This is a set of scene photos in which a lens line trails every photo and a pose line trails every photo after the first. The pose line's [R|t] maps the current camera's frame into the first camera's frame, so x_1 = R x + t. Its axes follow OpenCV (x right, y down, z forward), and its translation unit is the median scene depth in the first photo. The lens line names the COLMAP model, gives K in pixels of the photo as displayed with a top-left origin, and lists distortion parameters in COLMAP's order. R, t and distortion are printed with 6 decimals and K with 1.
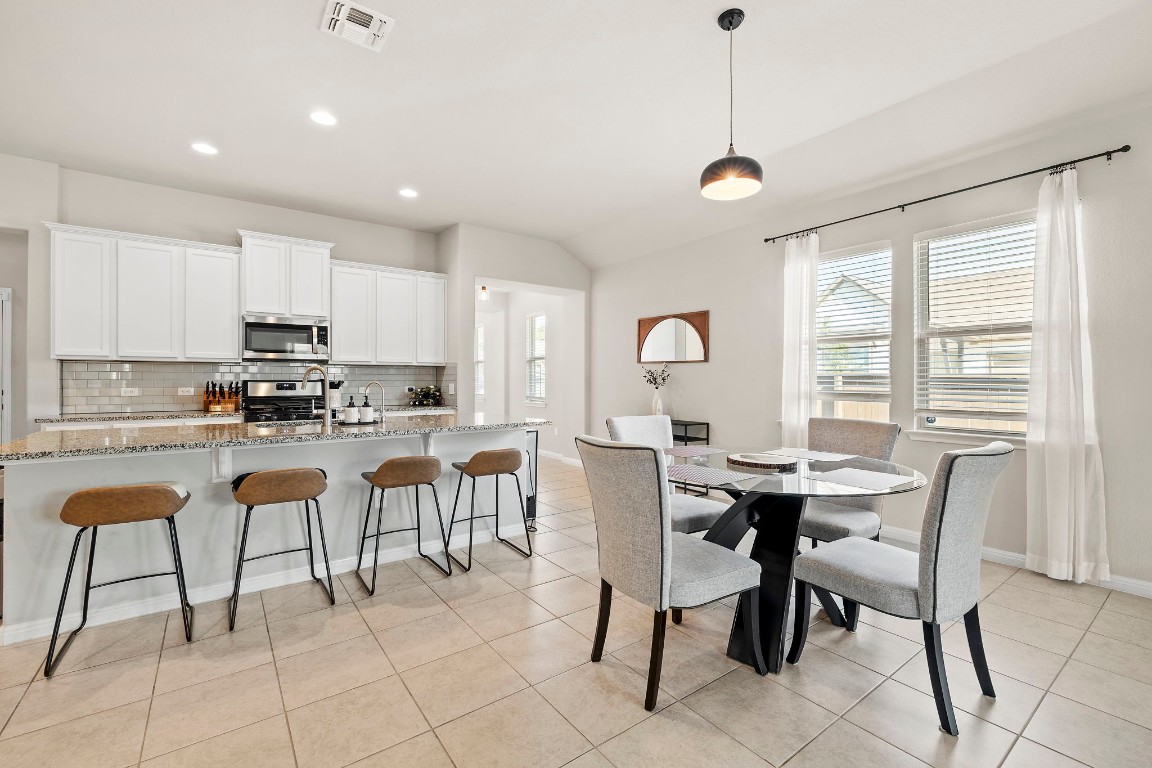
lens RADIAL K [[493.3, 0, 574.1], [0, 493.3, 382.1], [0, 0, 1]] dist [-0.000973, 0.000064]
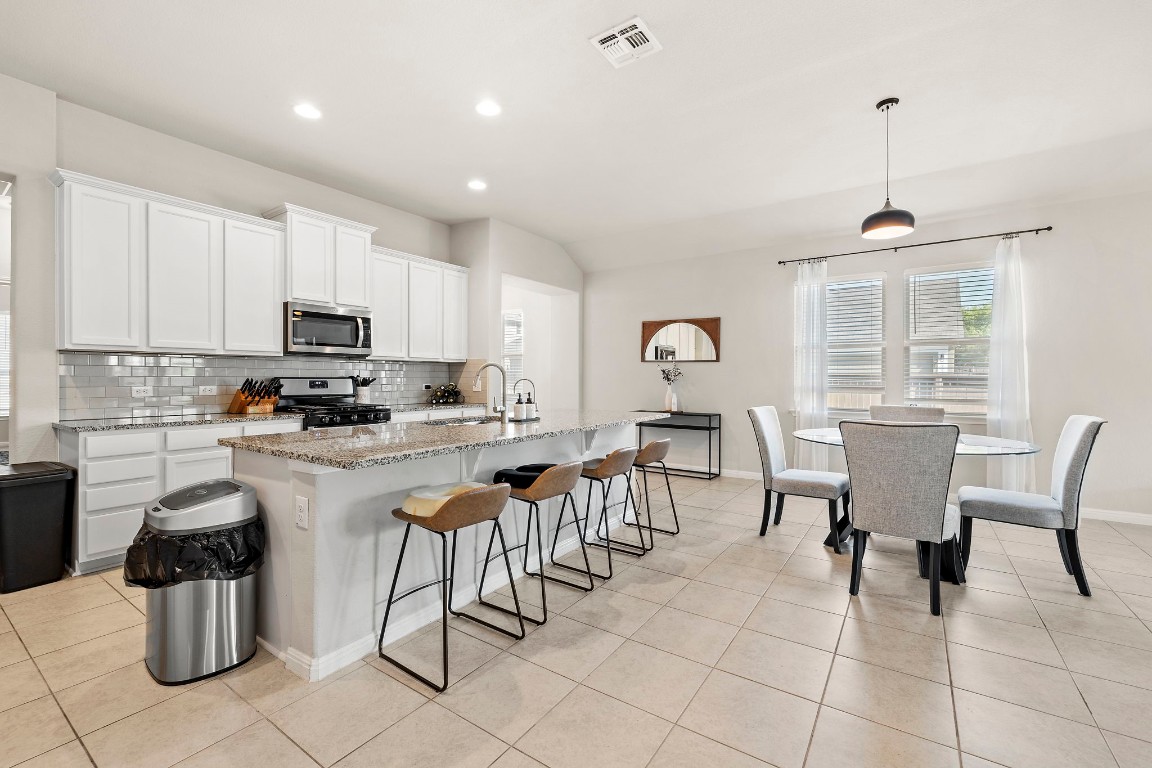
lens RADIAL K [[493.6, 0, 576.0], [0, 493.6, 384.0], [0, 0, 1]] dist [0.000301, -0.000038]
pose [[0.943045, -0.003879, 0.332642, -0.478109], [0.001004, 0.999961, 0.008816, 0.001239], [-0.332663, -0.007980, 0.943012, 0.013309]]
